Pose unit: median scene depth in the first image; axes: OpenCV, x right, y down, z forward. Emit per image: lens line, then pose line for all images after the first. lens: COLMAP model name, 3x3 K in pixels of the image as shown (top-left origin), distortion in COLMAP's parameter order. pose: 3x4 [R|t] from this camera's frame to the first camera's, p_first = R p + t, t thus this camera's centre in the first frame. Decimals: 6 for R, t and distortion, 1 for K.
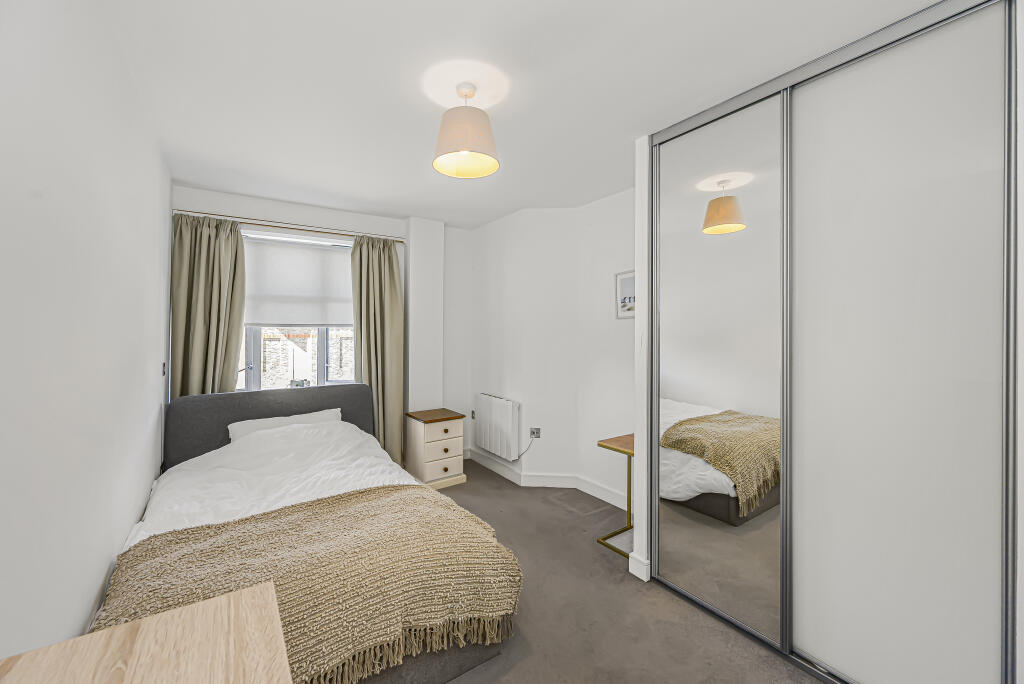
lens RADIAL K [[411.1, 0, 509.2], [0, 411.1, 327.3], [0, 0, 1]] dist [0.000801, 0.000083]
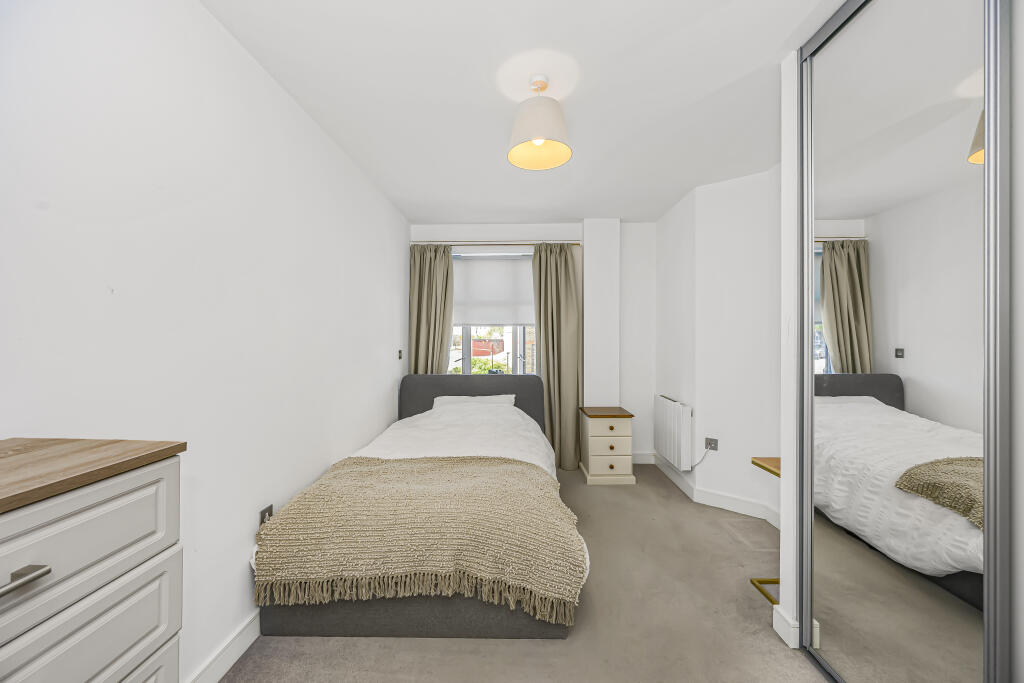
lens RADIAL K [[401.6, 0, 512.0], [0, 401.6, 341.5], [0, 0, 1]] dist [-0.000756, -0.000061]
pose [[0.814256, 0.004930, -0.580485, 0.243764], [0.001683, 0.999940, 0.010854, 0.035831], [0.580504, -0.009815, 0.814199, 0.080192]]
